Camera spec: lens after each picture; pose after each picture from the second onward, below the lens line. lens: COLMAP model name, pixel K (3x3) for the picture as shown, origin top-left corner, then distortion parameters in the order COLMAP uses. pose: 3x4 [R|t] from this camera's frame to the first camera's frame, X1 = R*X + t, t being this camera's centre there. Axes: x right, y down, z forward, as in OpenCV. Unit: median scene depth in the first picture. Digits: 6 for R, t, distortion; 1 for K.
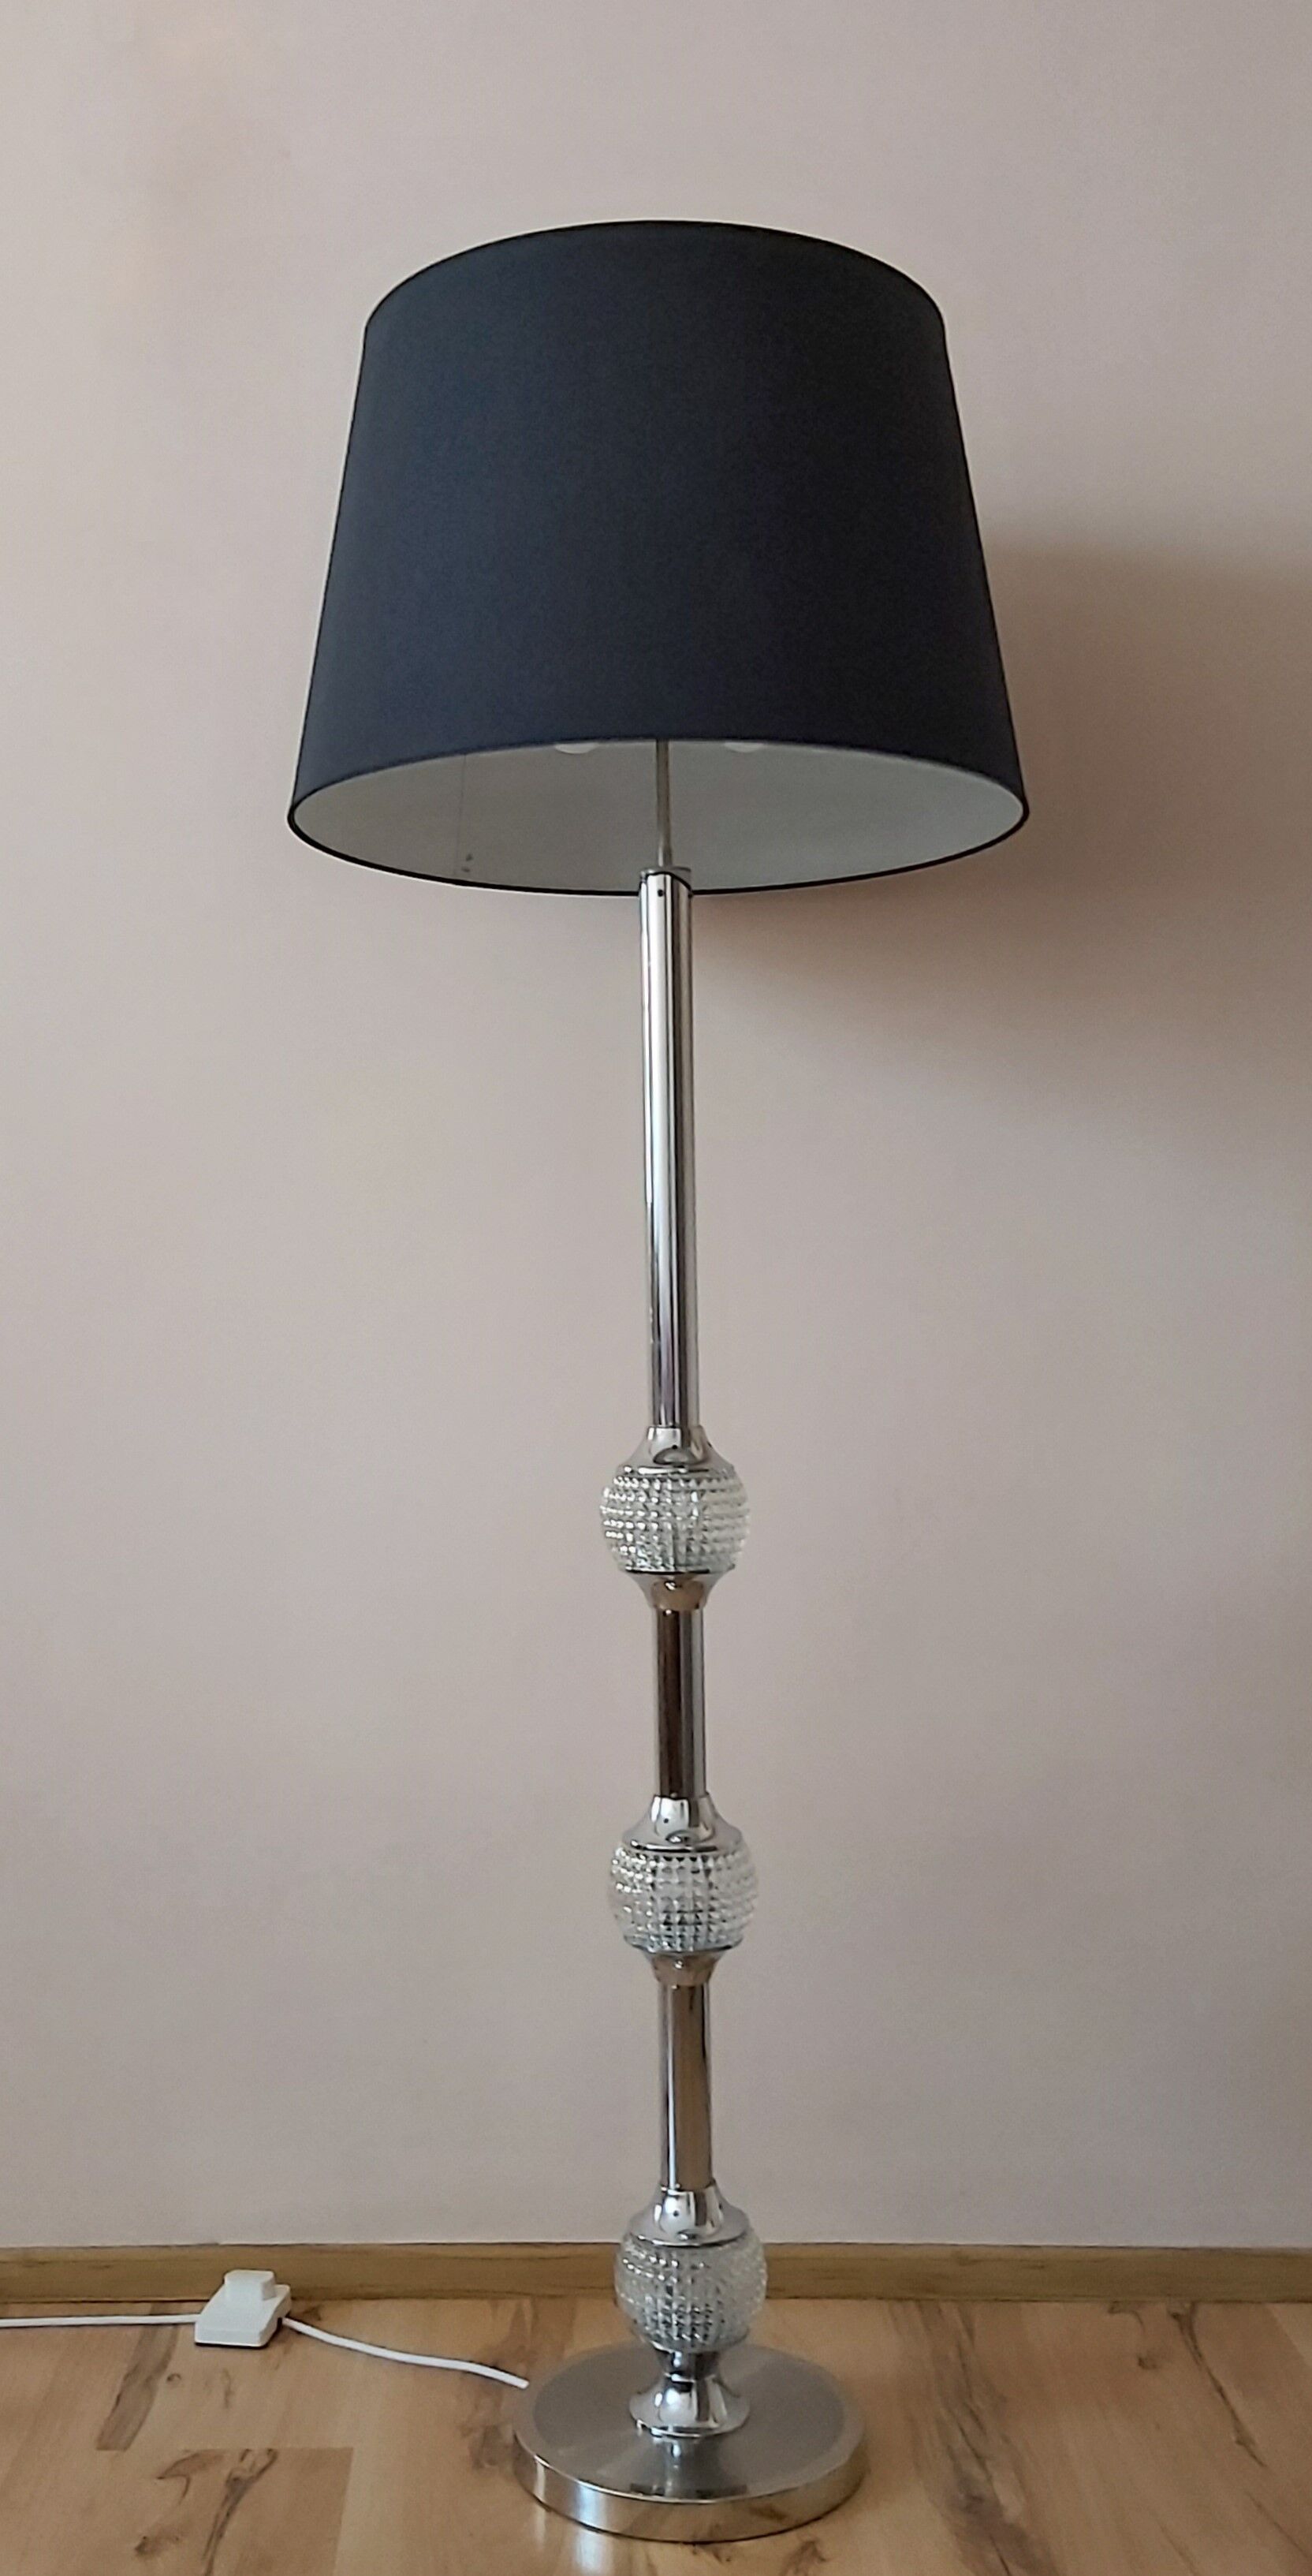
lens RADIAL K [[2312.9, 0, 656.0], [0, 2312.9, 1288.0], [0, 0, 1]] dist [0.001113, 0.014966]
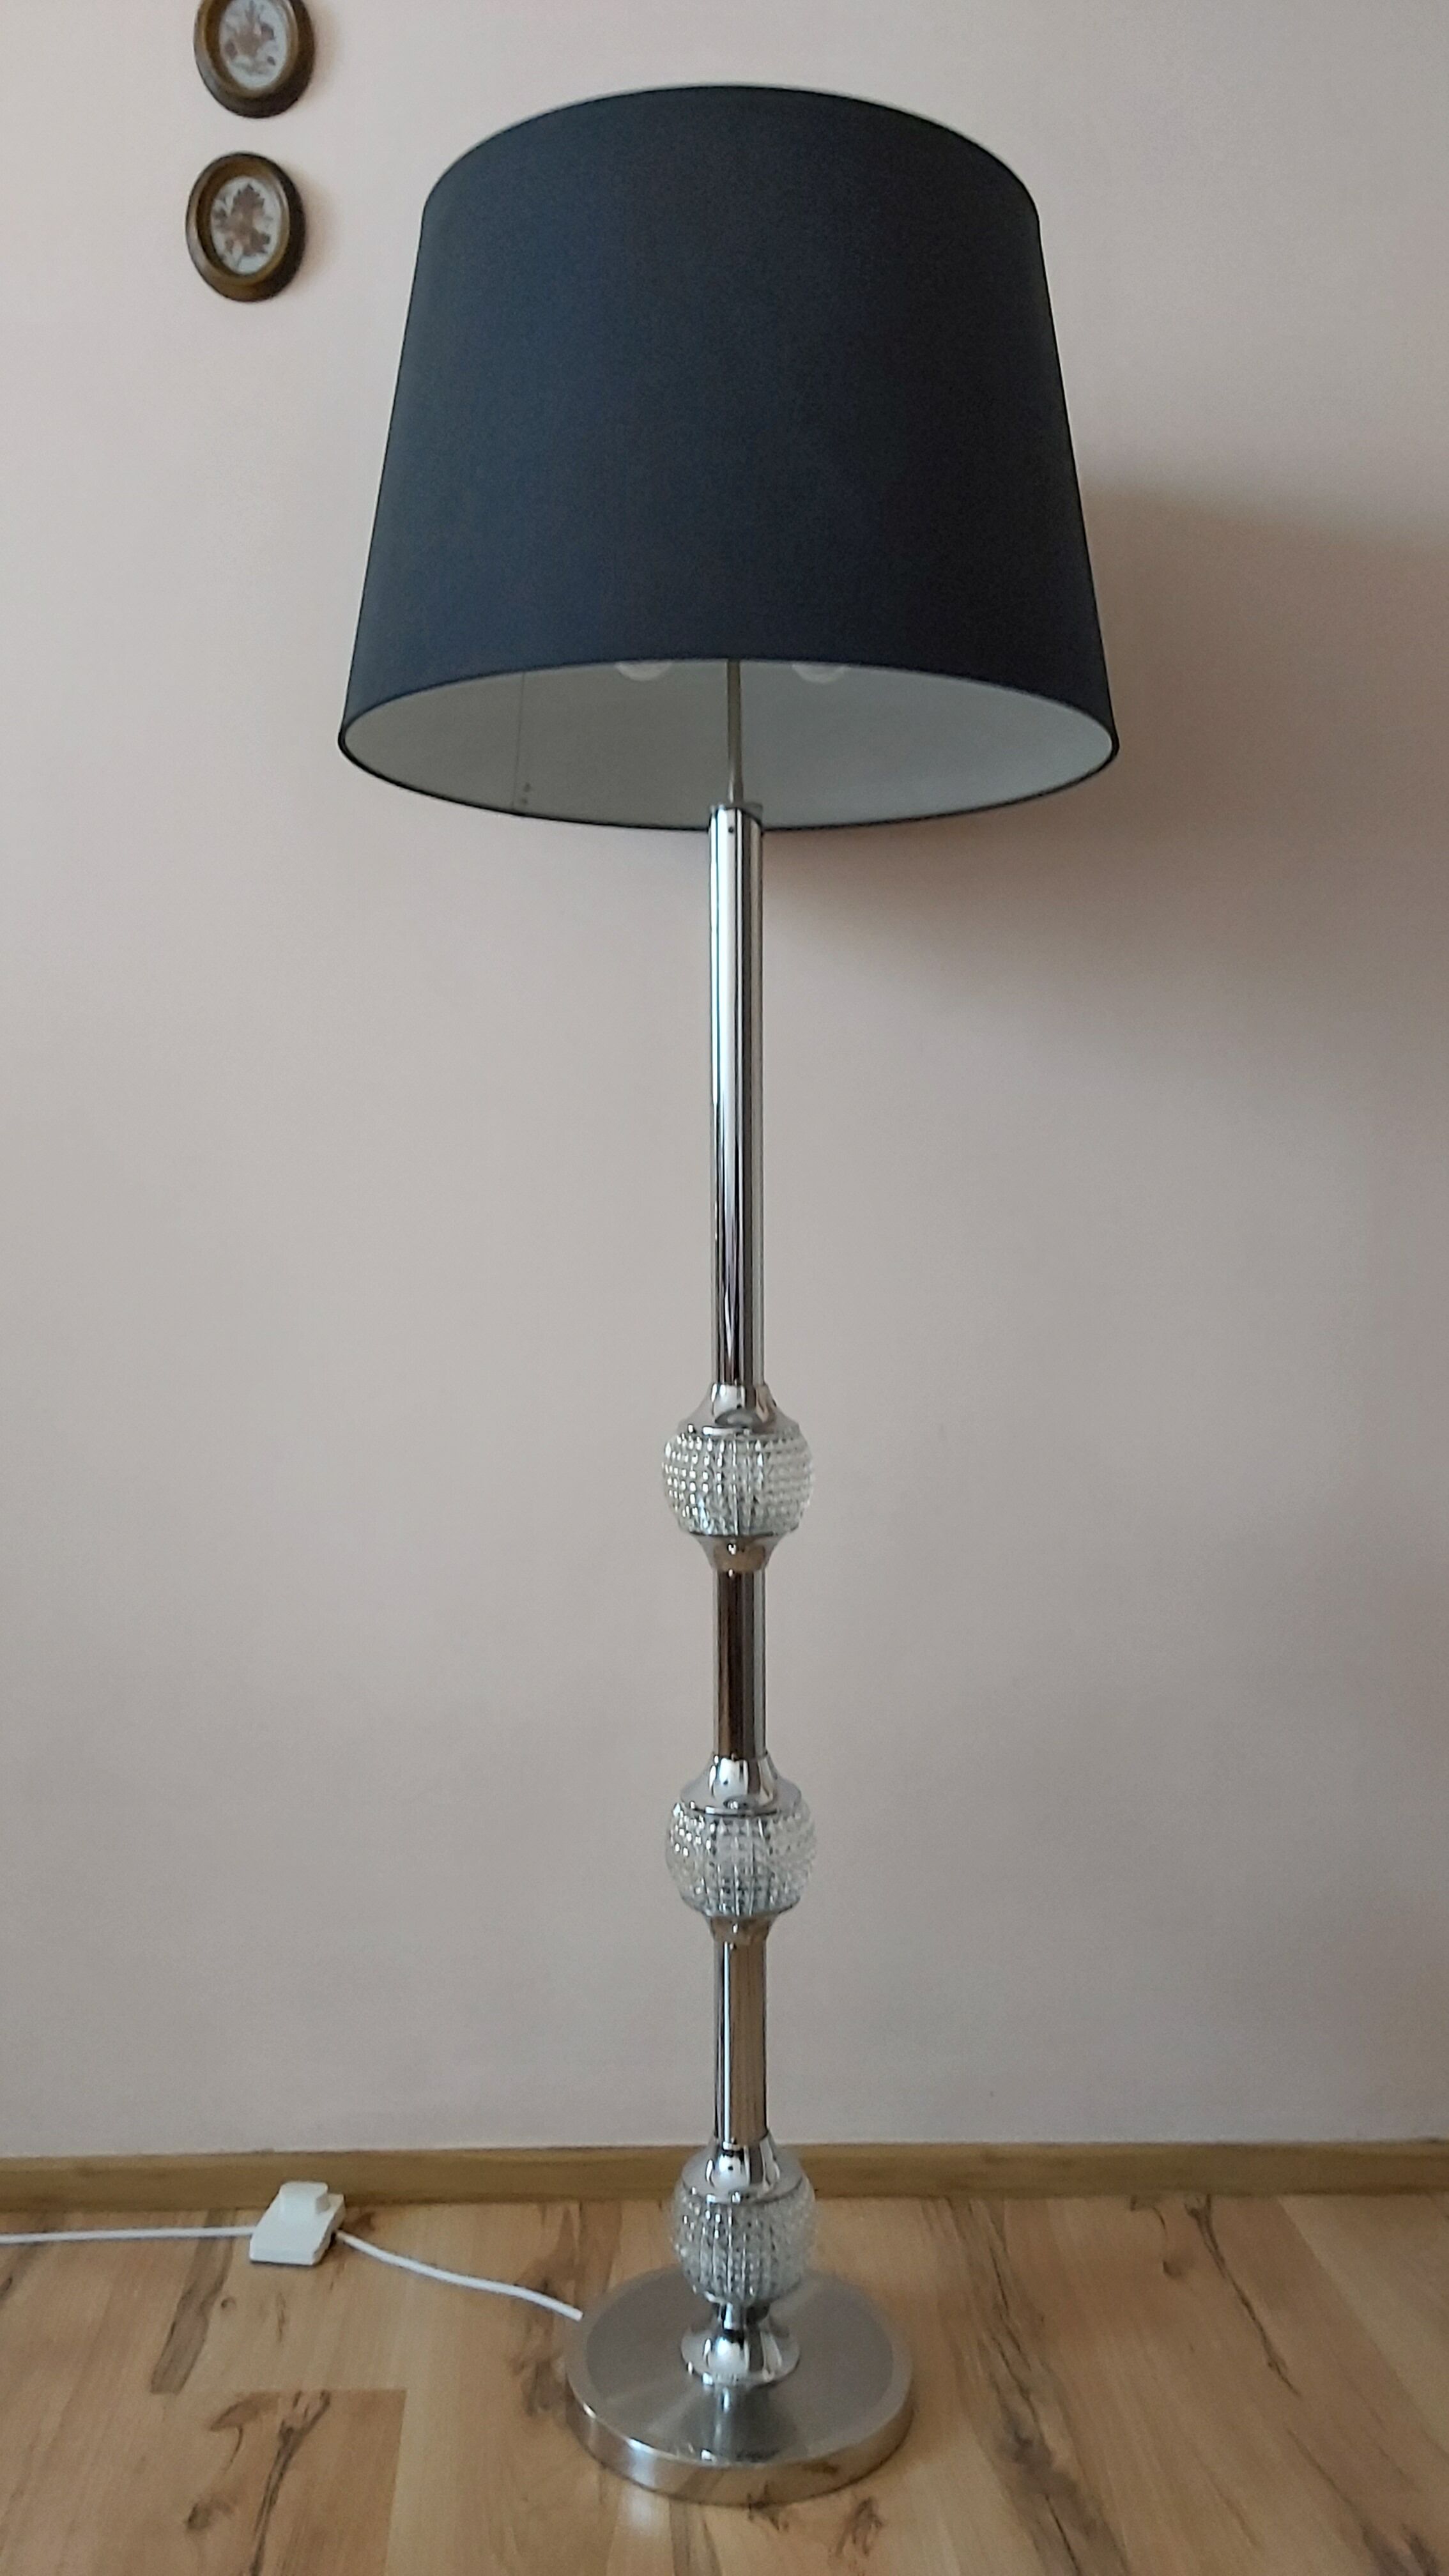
lens RADIAL K [[1925.1, 0, 724.5], [0, 1925.1, 1288.0], [0, 0, 1]] dist [0.001444, -0.004483]
pose [[0.999278, 0.010286, 0.036578, -0.028223], [-0.012787, 0.997549, 0.068796, -0.036695], [-0.035781, -0.069214, 0.996960, 0.194672]]
